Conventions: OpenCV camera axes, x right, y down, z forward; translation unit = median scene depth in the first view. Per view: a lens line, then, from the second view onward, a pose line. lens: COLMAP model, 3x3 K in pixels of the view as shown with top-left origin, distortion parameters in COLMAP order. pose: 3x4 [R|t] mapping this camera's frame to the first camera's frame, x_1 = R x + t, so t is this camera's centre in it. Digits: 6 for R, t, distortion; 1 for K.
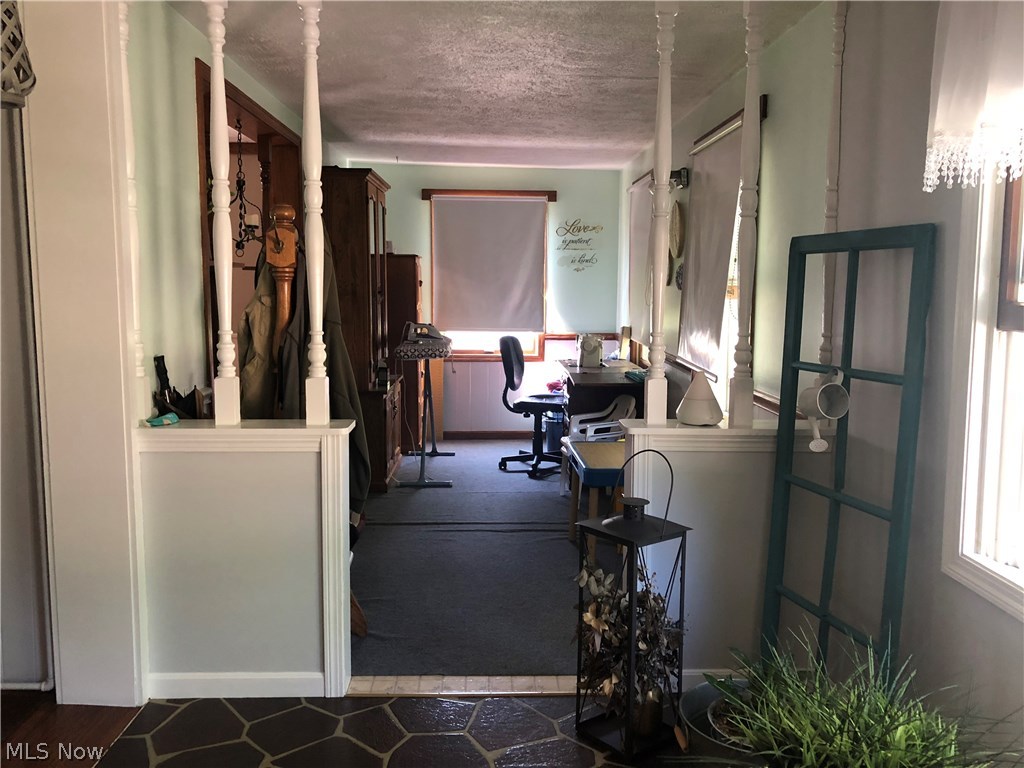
lens RADIAL K [[852.1, 0, 512.9], [0, 852.1, 382.2], [0, 0, 1]] dist [0.039471, -0.044073]
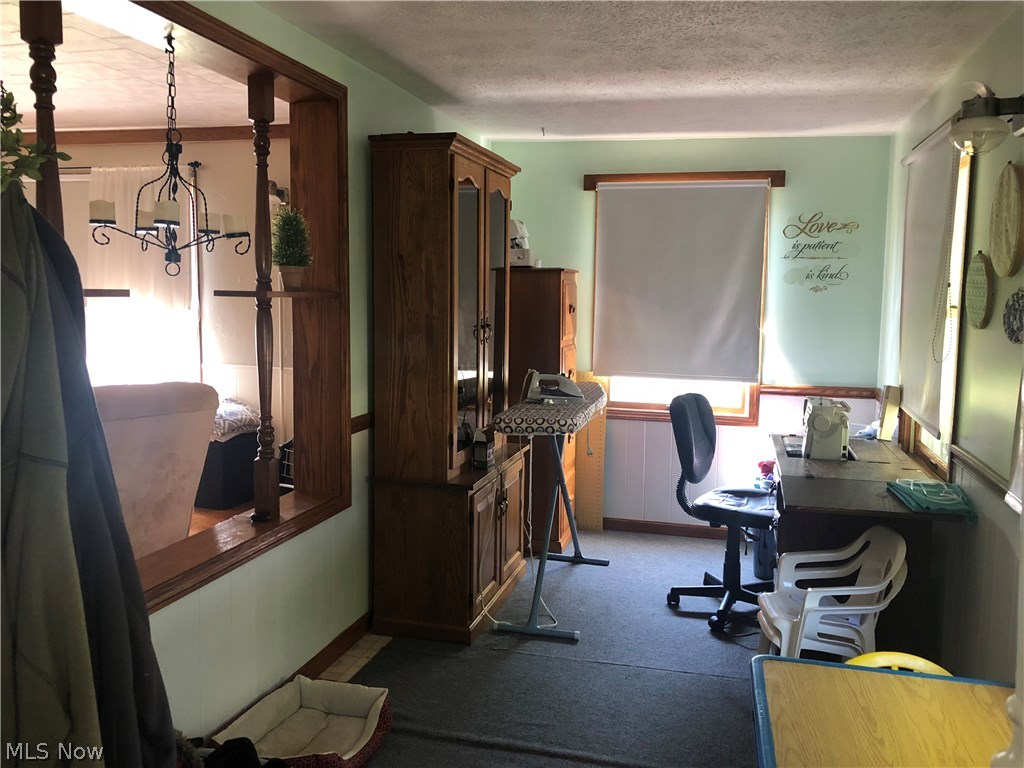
lens RADIAL K [[852.1, 0, 502.8], [0, 852.1, 367.5], [0, 0, 1]] dist [0.039471, -0.044073]
pose [[0.955538, 0.032472, -0.293074, 0.045705], [-0.040557, 0.998945, -0.021551, -0.053322], [0.292065, 0.032479, 0.955847, 0.337356]]
